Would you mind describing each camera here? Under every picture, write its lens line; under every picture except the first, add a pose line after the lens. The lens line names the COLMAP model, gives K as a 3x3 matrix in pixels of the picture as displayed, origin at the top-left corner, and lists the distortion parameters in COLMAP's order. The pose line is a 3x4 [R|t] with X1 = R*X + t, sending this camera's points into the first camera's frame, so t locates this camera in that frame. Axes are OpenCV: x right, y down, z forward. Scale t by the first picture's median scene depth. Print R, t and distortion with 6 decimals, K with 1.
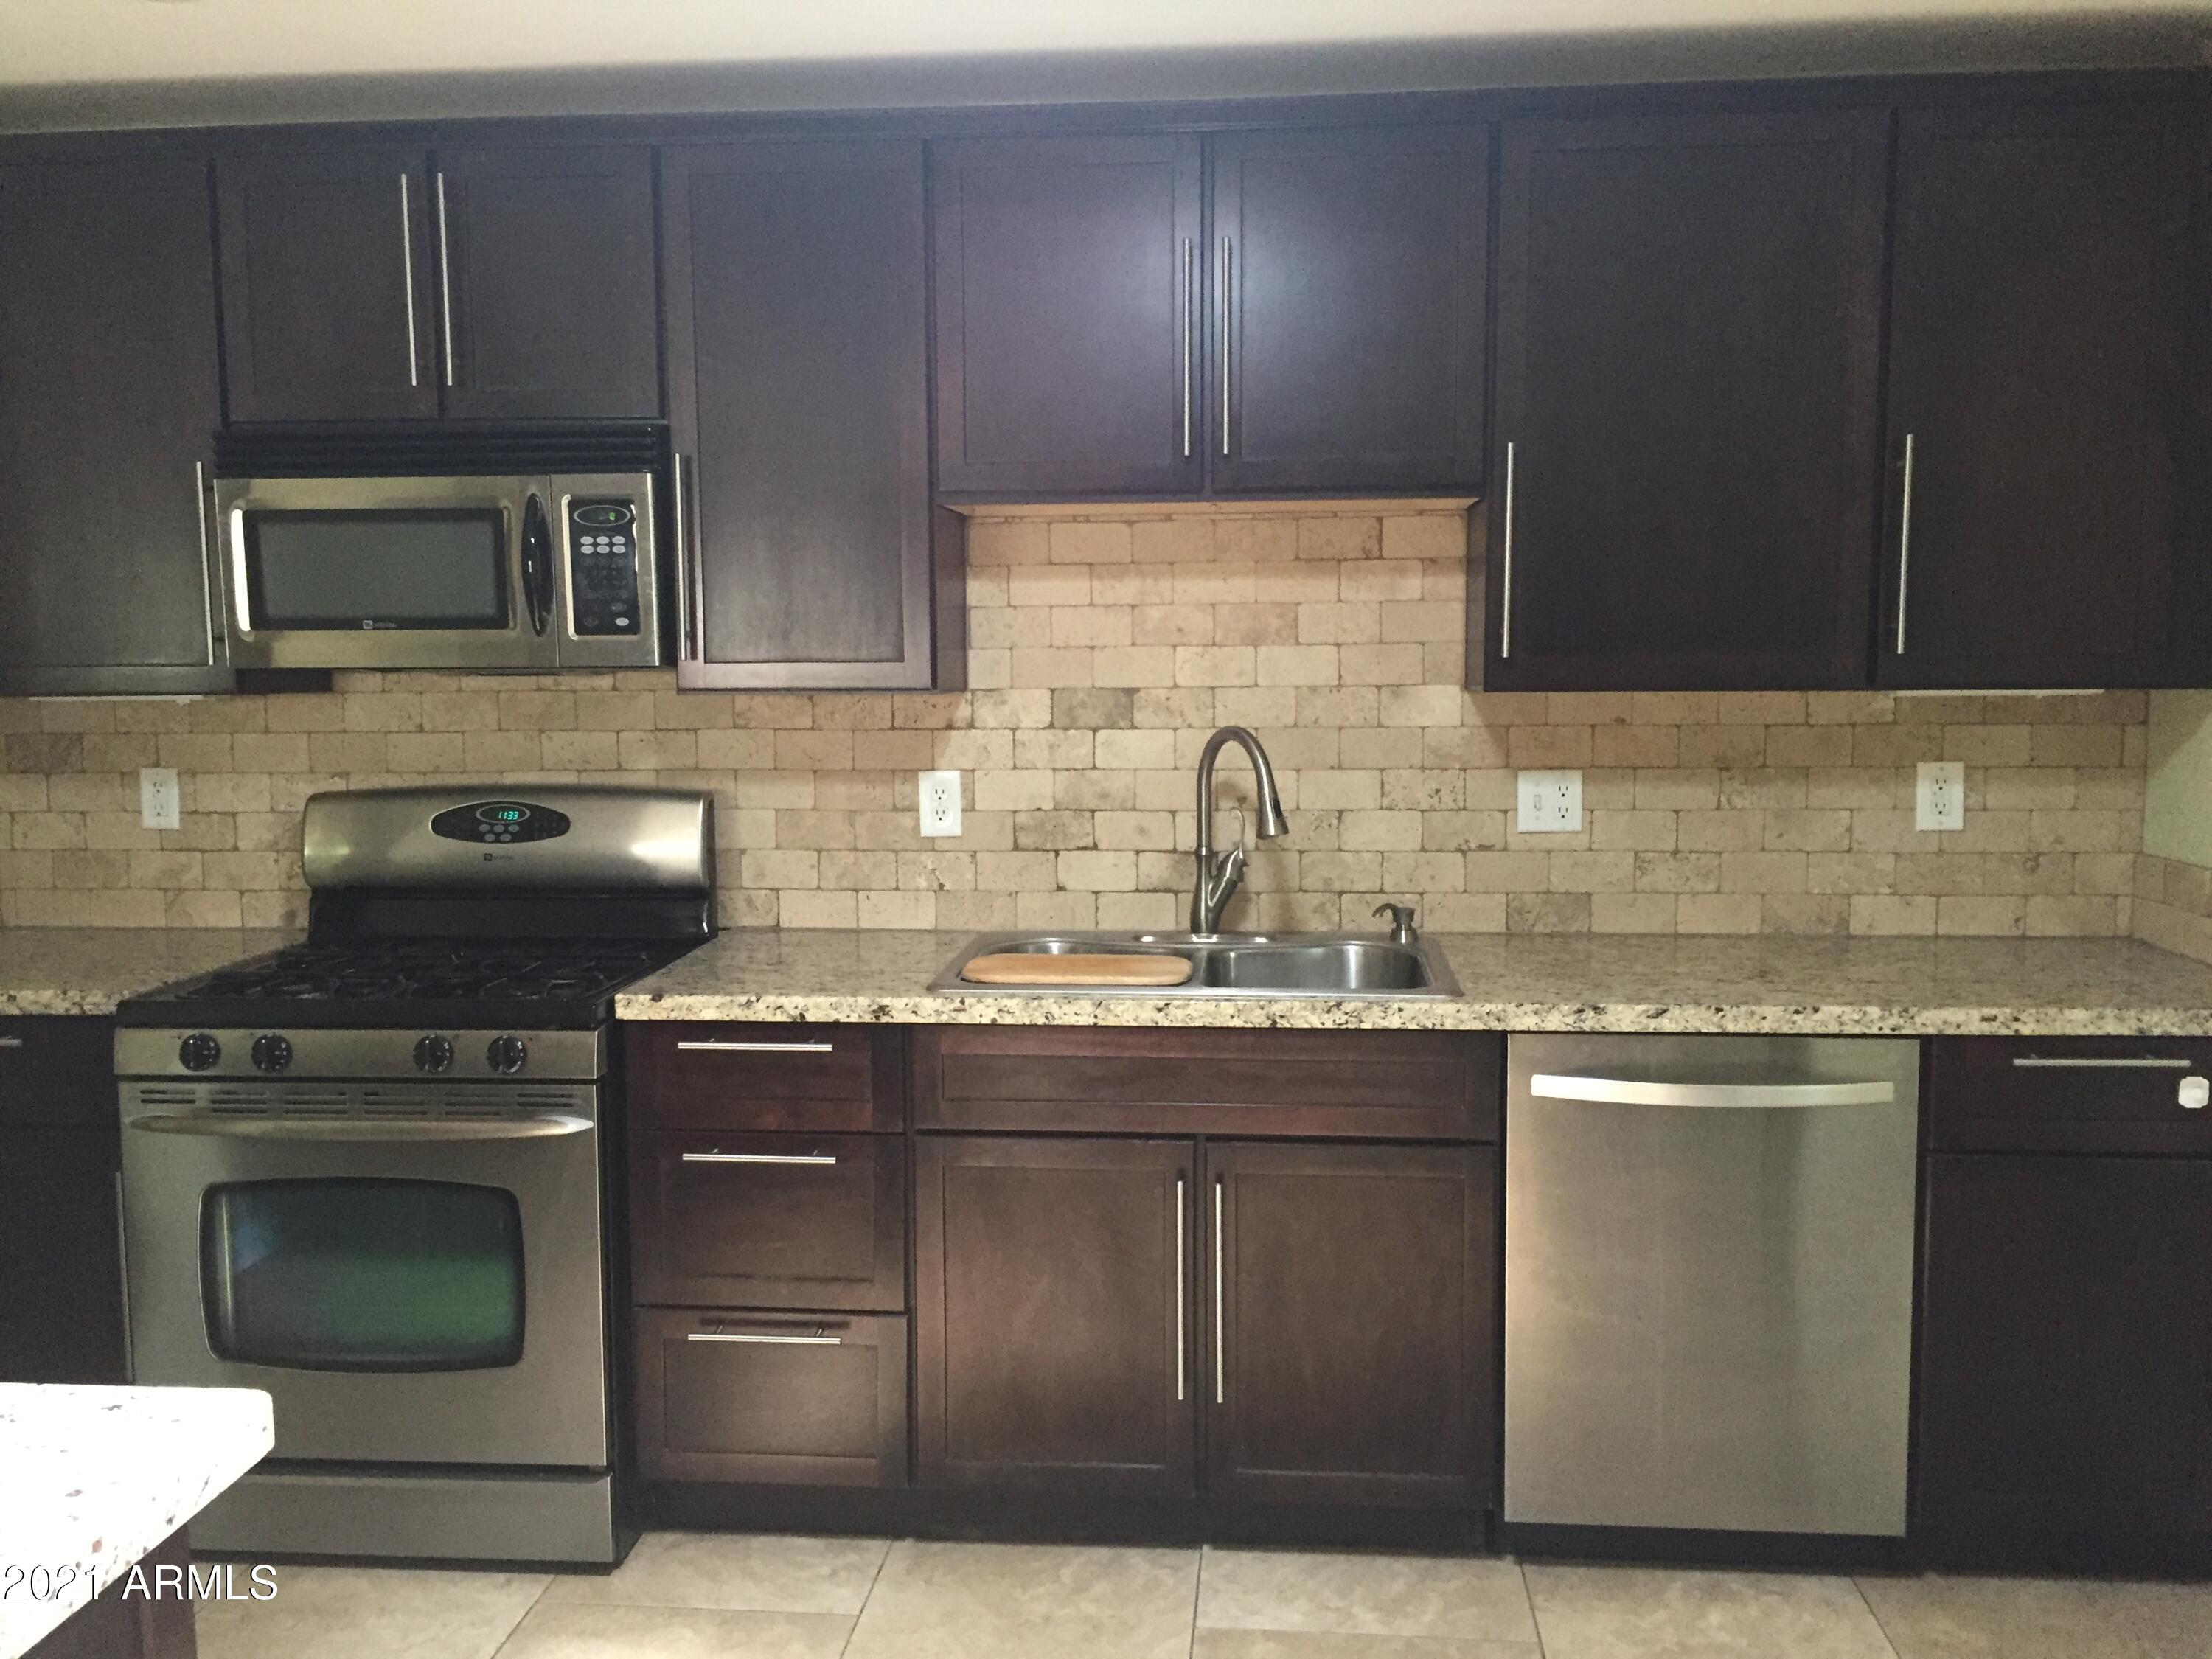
lens RADIAL K [[1916.3, 0, 1097.7], [0, 1916.3, 817.7], [0, 0, 1]] dist [0.034847, -0.006516]
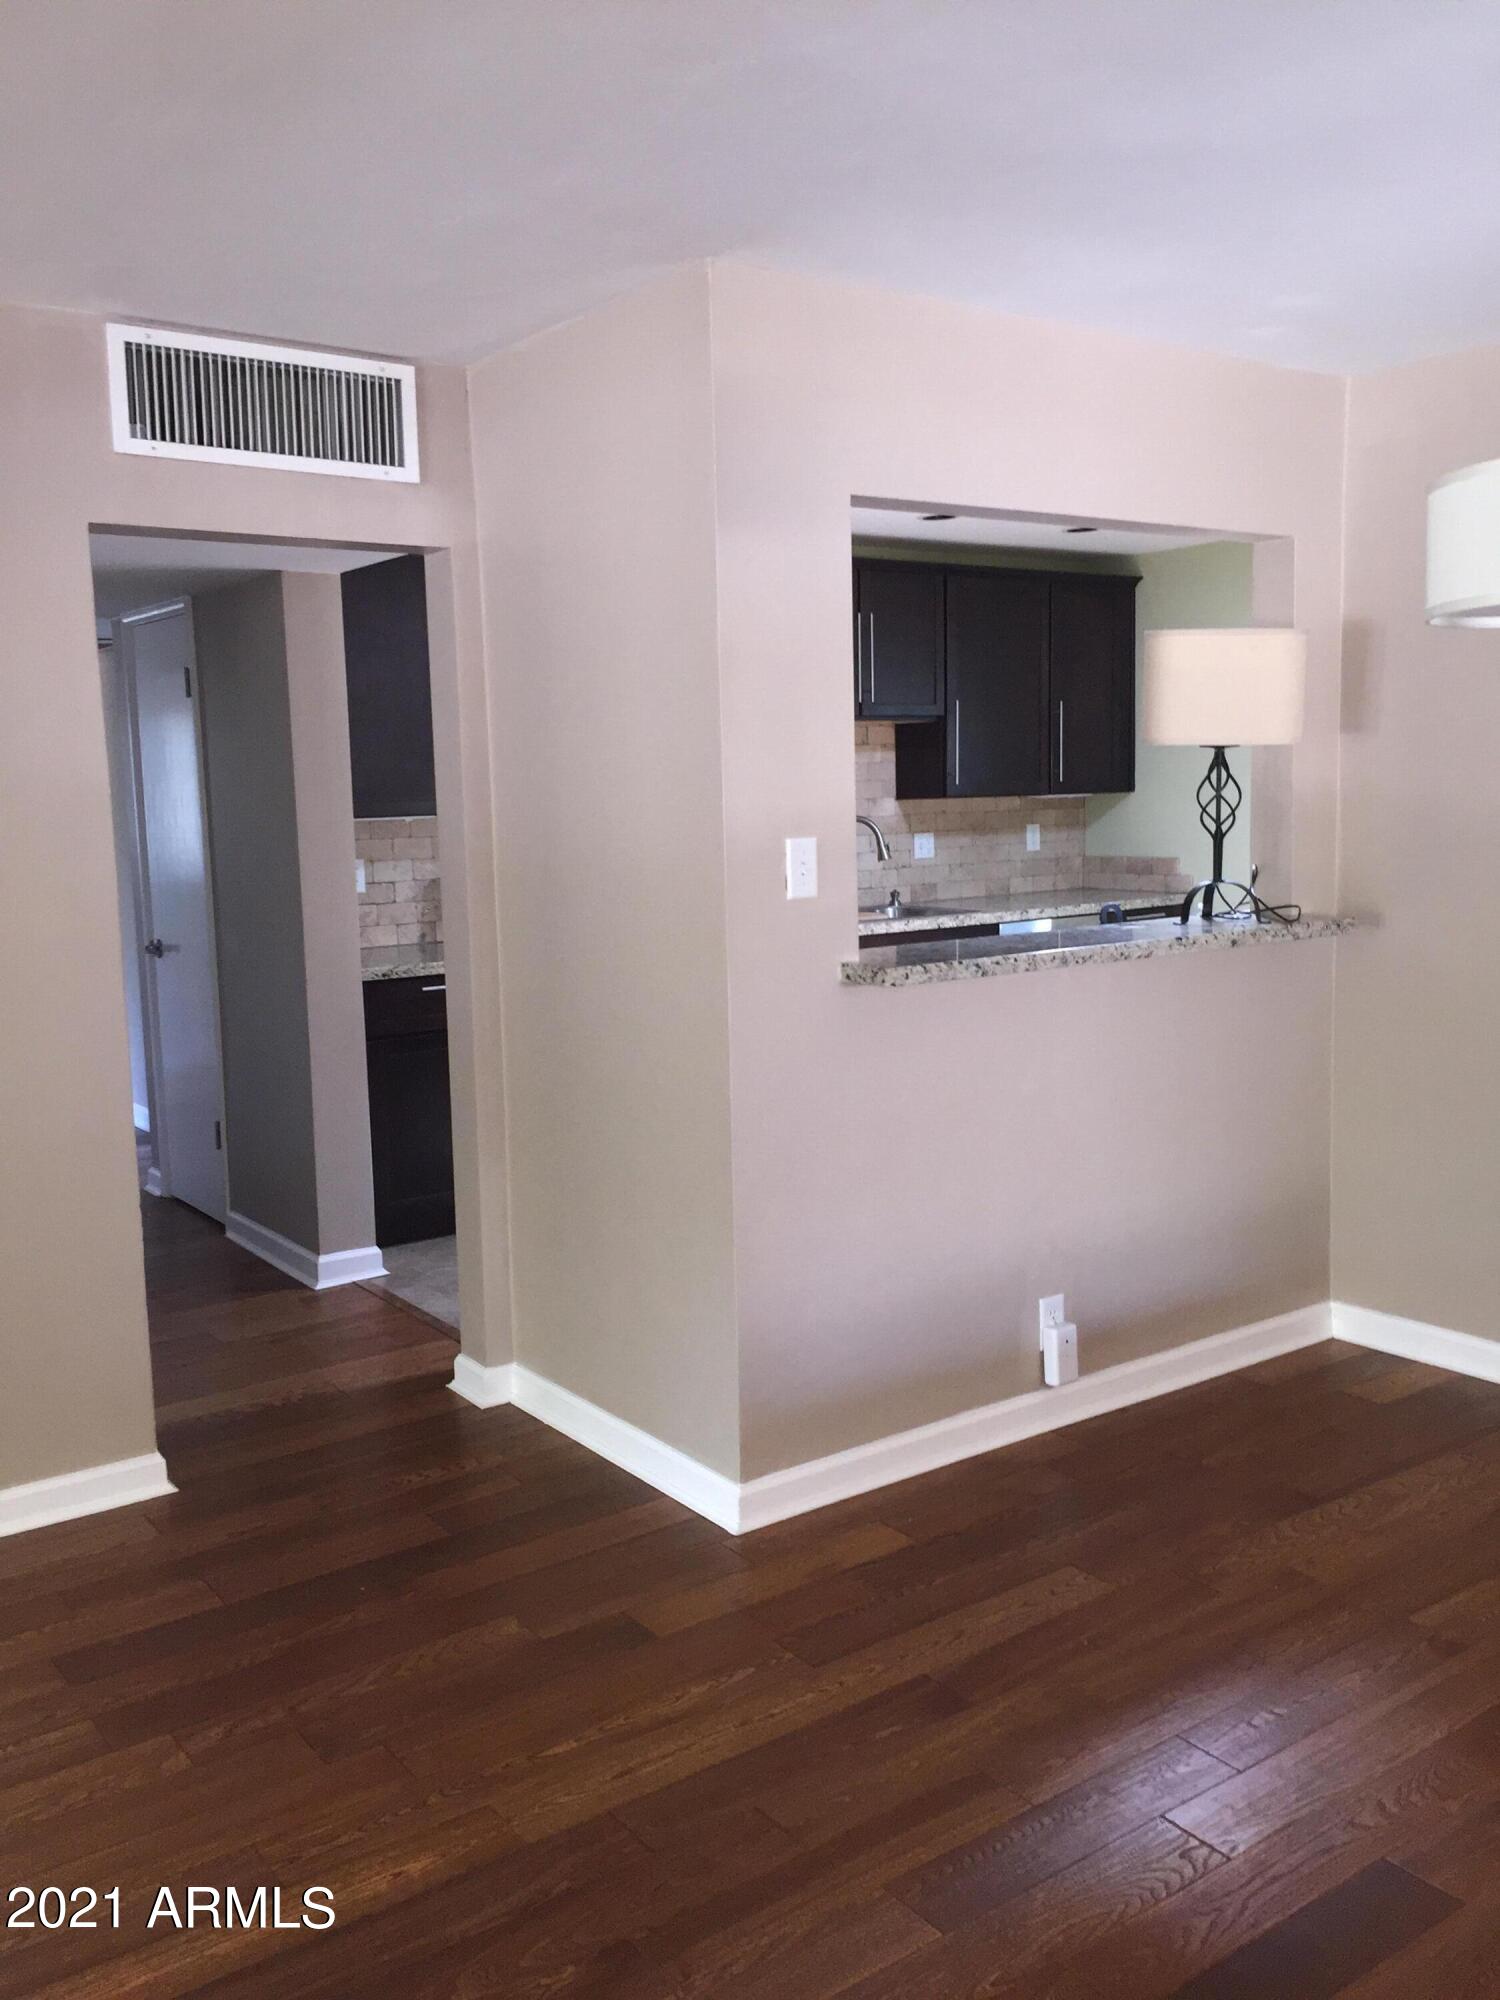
lens RADIAL K [[1732.6, 0, 750.0], [0, 1732.6, 1000.0], [0, 0, 1]] dist [0.034847, -0.006516]
pose [[0.748217, -0.093809, 0.656788, -1.354117], [0.081078, 0.995462, 0.049818, 0.057204], [-0.658481, 0.015976, 0.752428, -0.481728]]
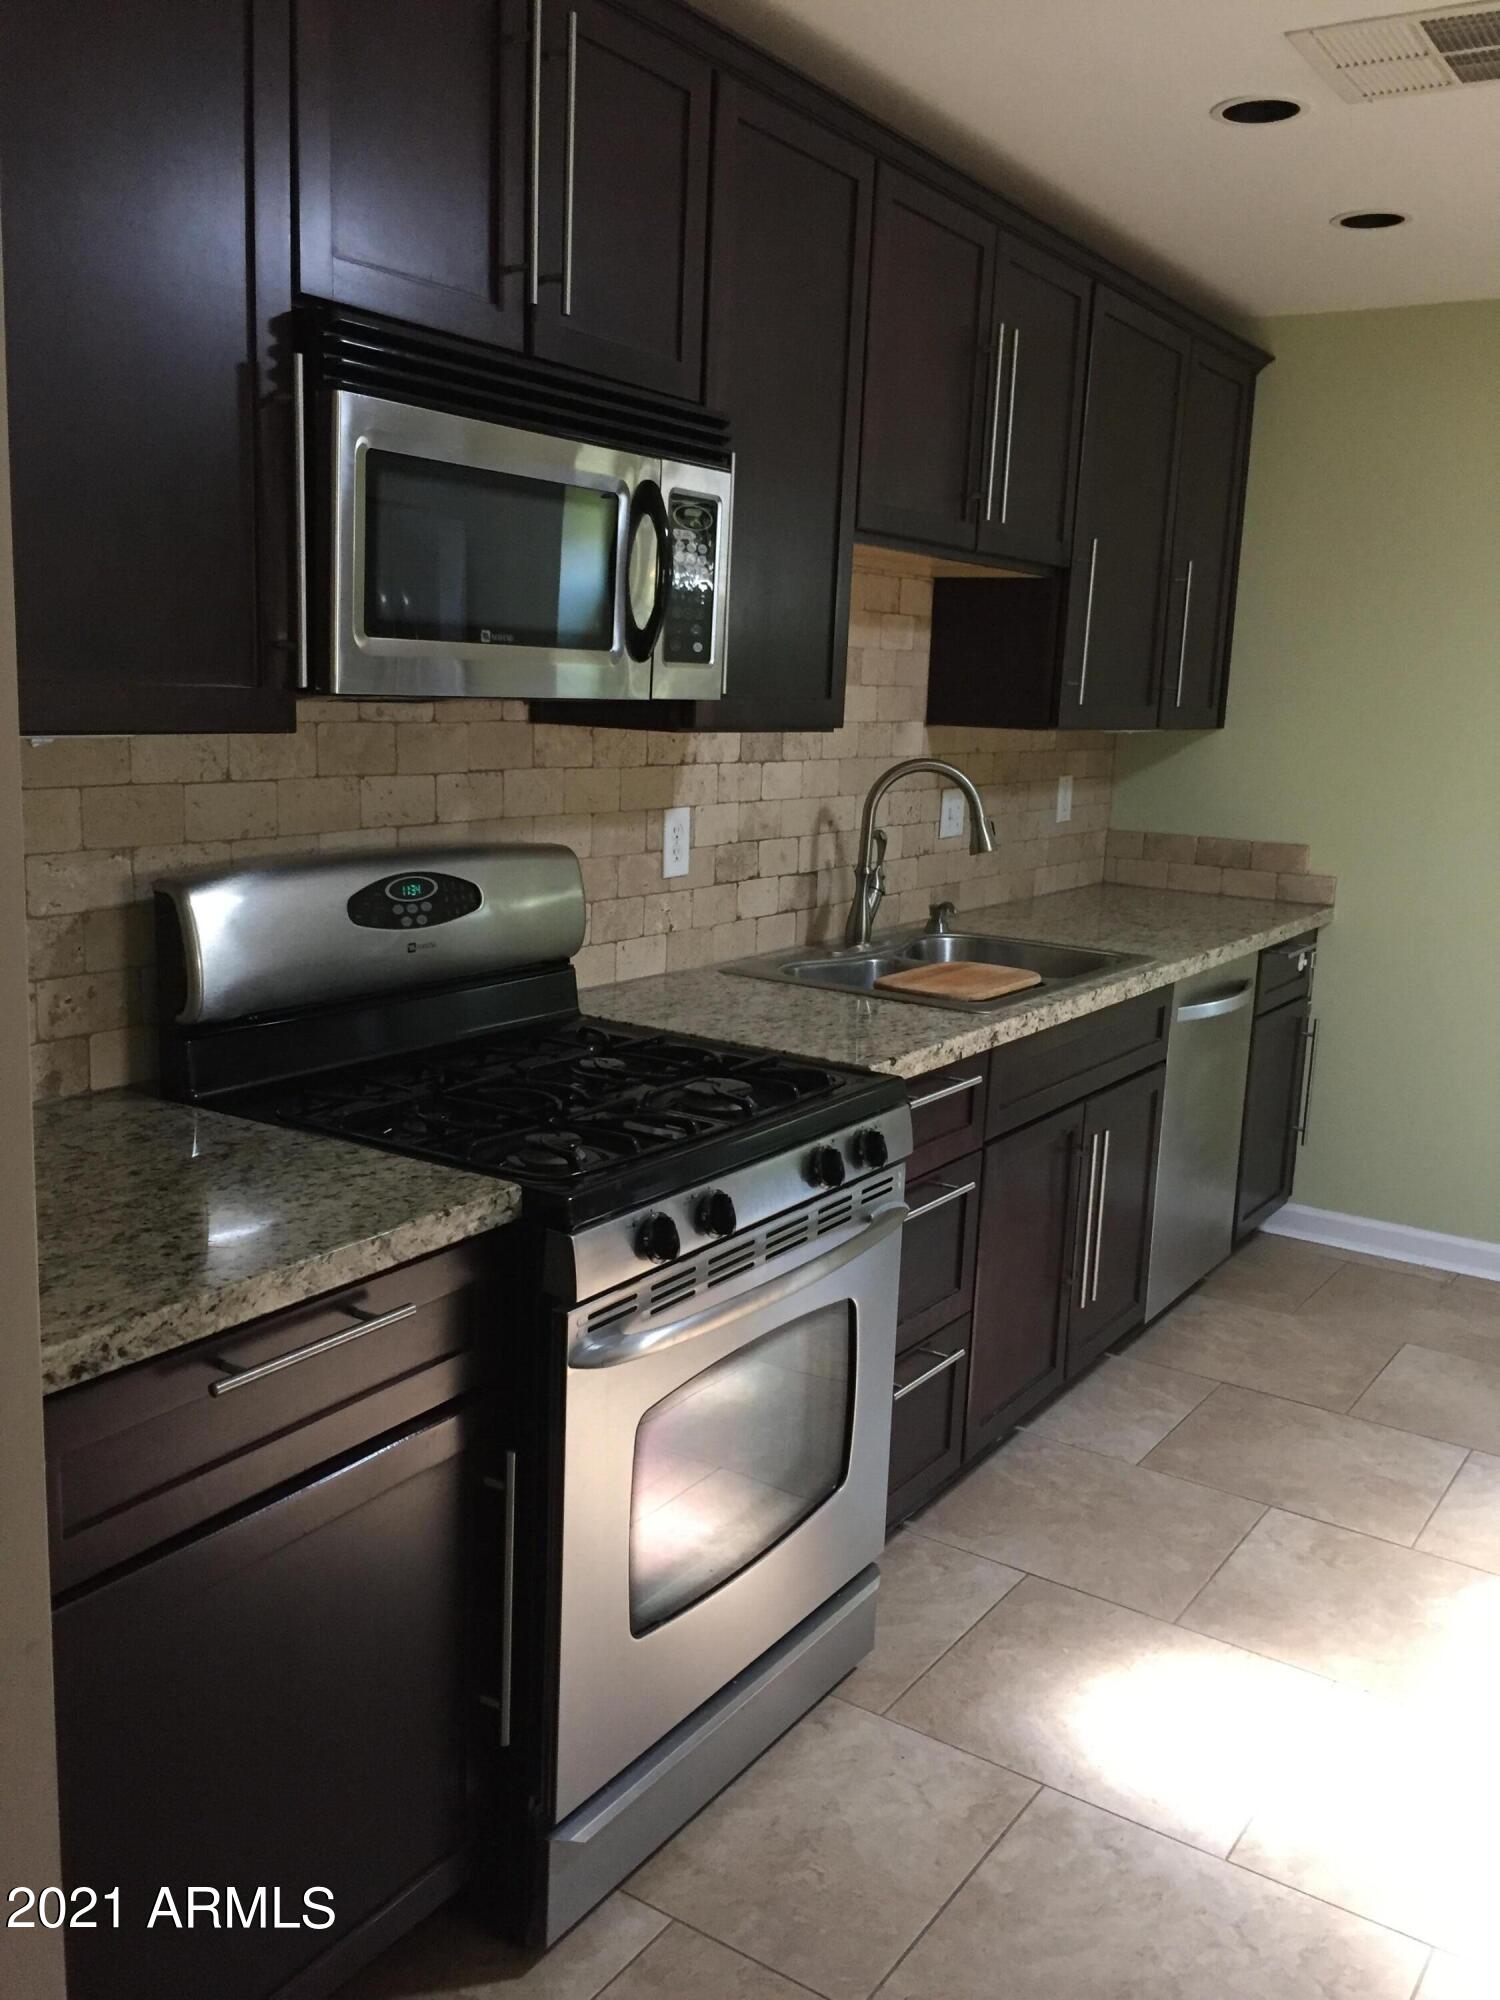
lens RADIAL K [[1732.6, 0, 750.0], [0, 1732.6, 1000.0], [0, 0, 1]] dist [0.034847, -0.006516]
pose [[0.467098, -0.136703, 0.873574, -0.851245], [0.038687, 0.990190, 0.134266, -0.045298], [-0.883359, -0.028919, 0.467804, 0.563109]]
